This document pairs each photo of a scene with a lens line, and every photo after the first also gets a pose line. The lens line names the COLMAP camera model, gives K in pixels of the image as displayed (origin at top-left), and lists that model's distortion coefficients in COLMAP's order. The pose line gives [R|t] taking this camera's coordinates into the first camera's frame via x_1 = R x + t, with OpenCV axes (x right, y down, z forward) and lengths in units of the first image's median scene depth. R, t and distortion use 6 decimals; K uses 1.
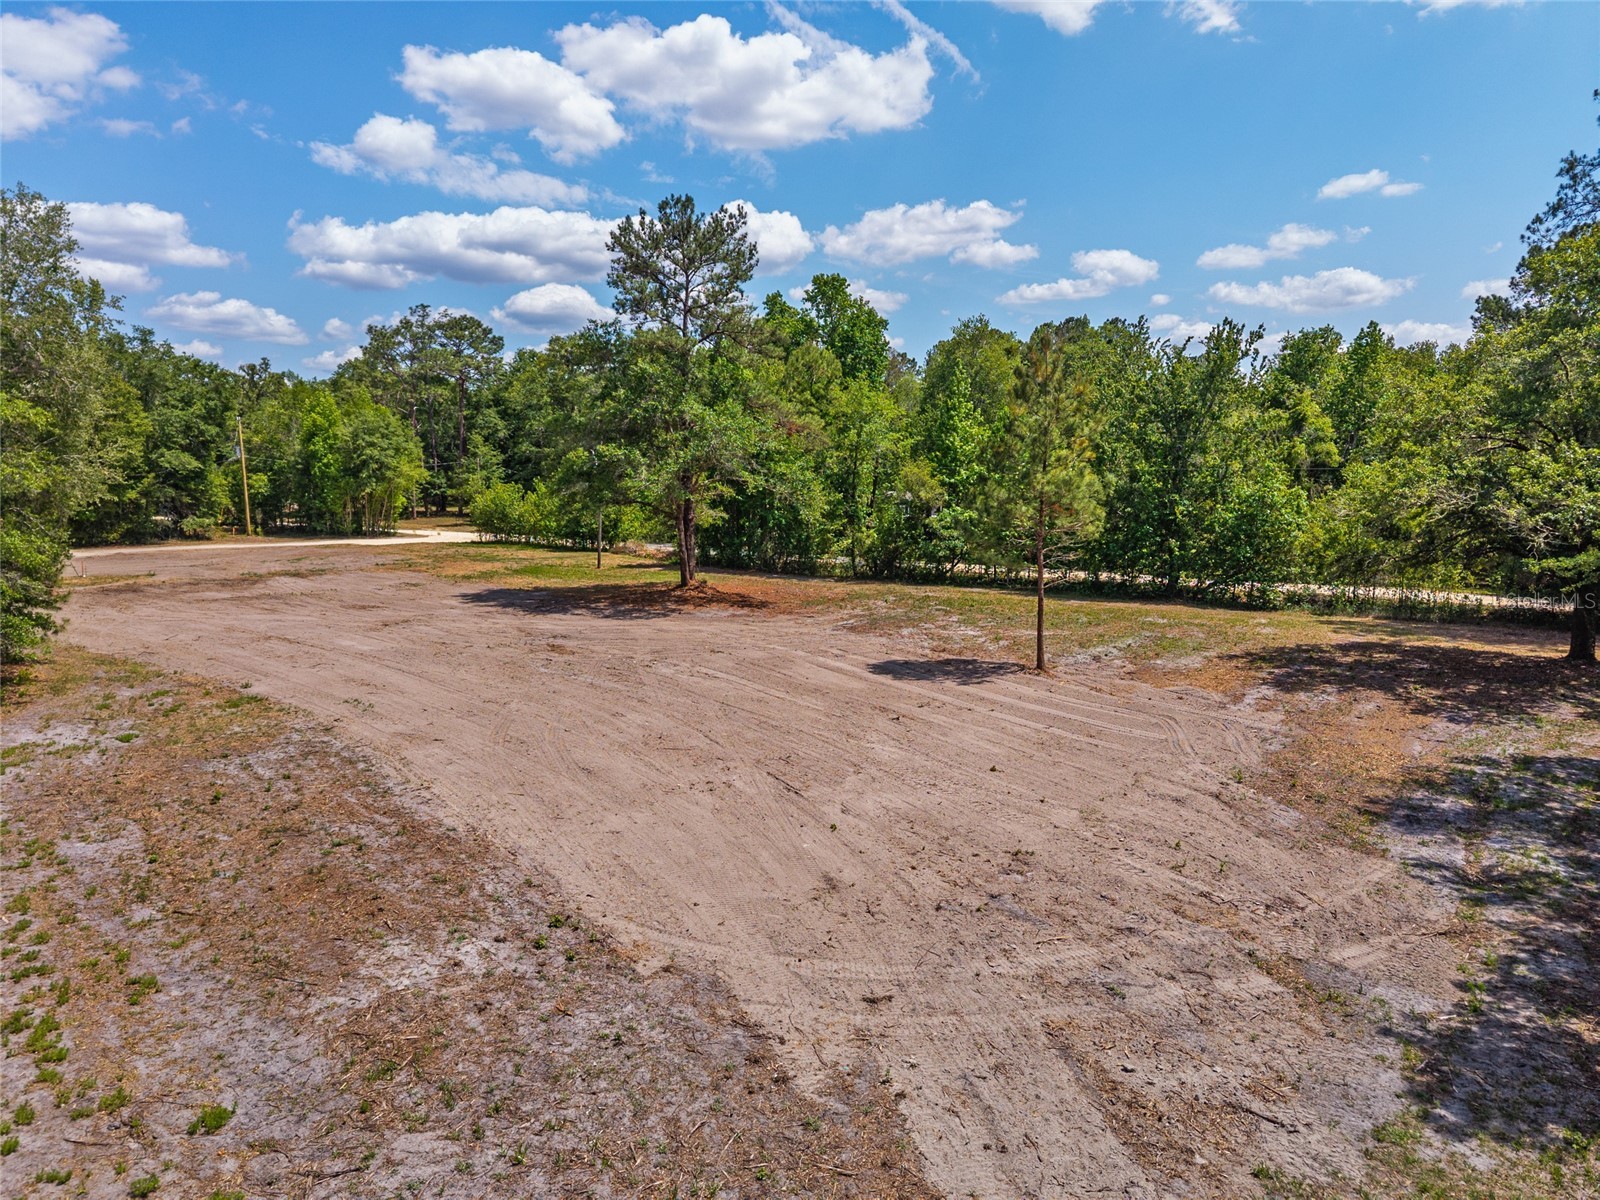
lens RADIAL K [[1071.2, 0, 801.8], [0, 1071.2, 592.9], [0, 0, 1]] dist [0.020516, -0.008564]
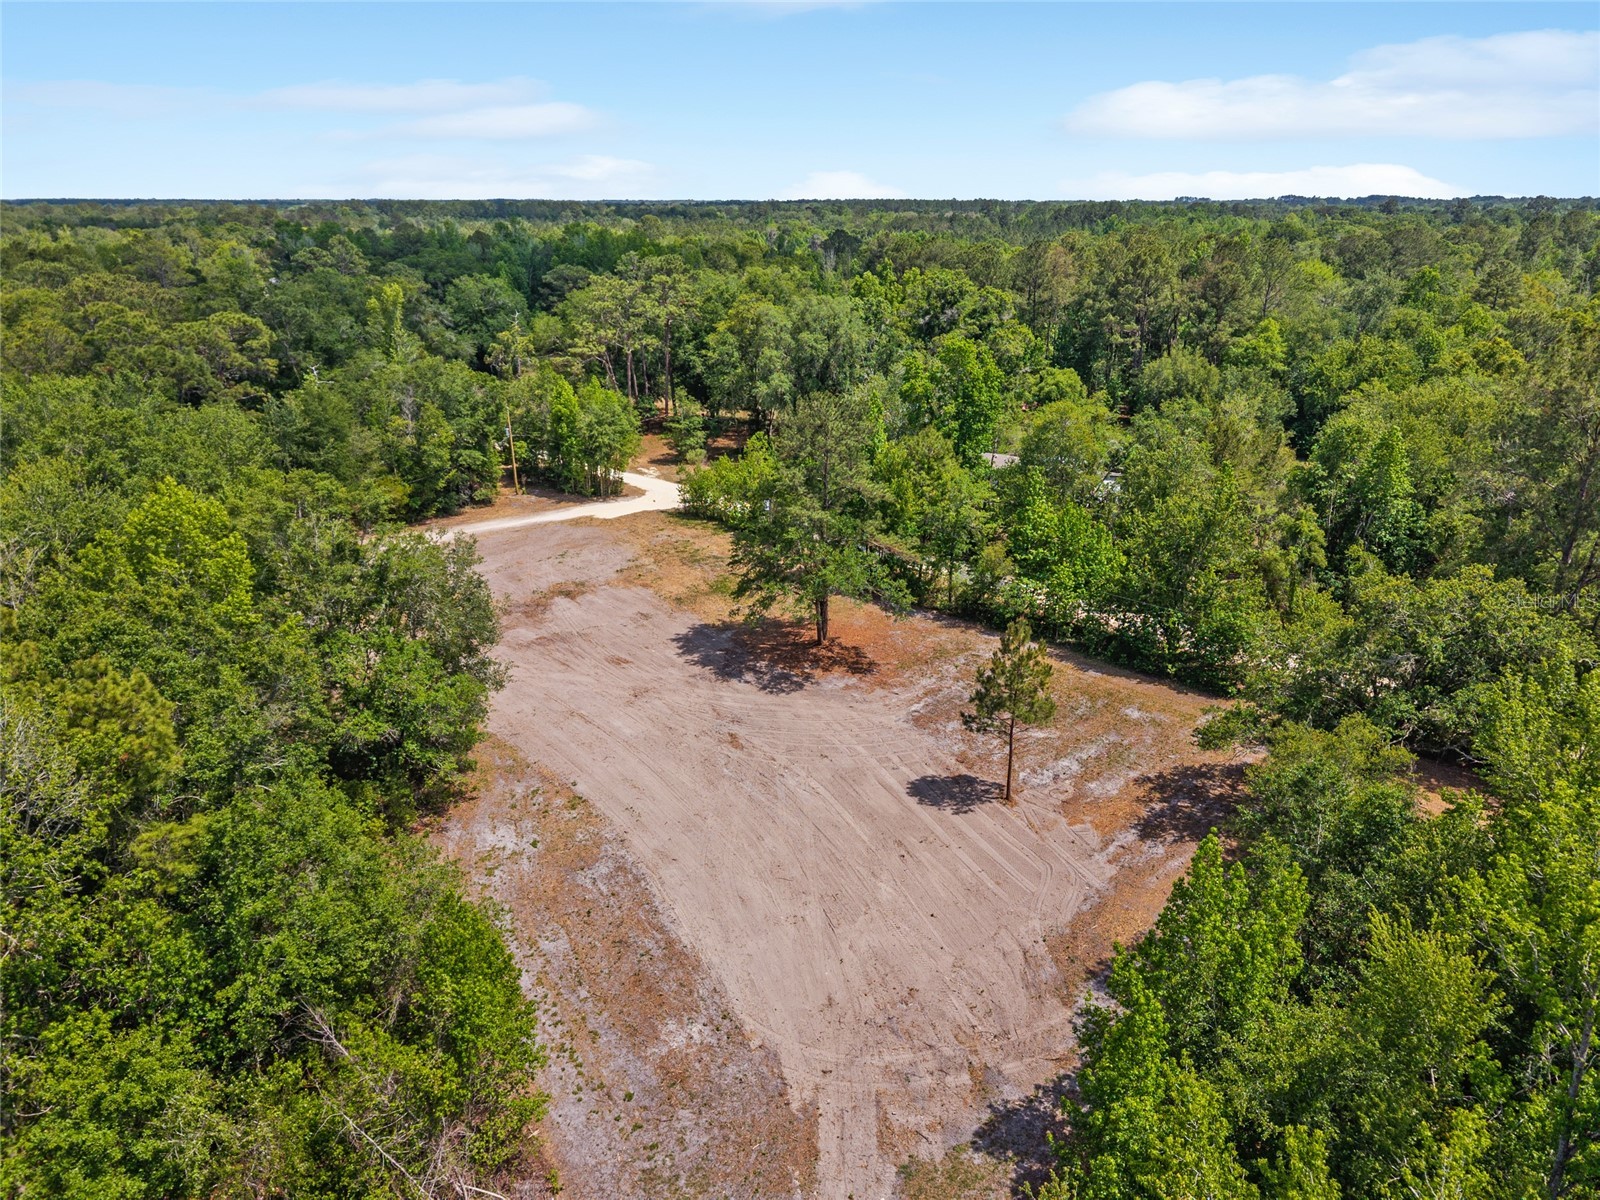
lens RADIAL K [[1071.2, 0, 797.8], [0, 1071.2, 606.6], [0, 0, 1]] dist [0.020516, -0.008564]
pose [[0.983235, 0.057975, -0.172883, 0.355186], [-0.015495, 0.971246, 0.237573, -1.304290], [0.181685, -0.230911, 0.955861, -1.297196]]
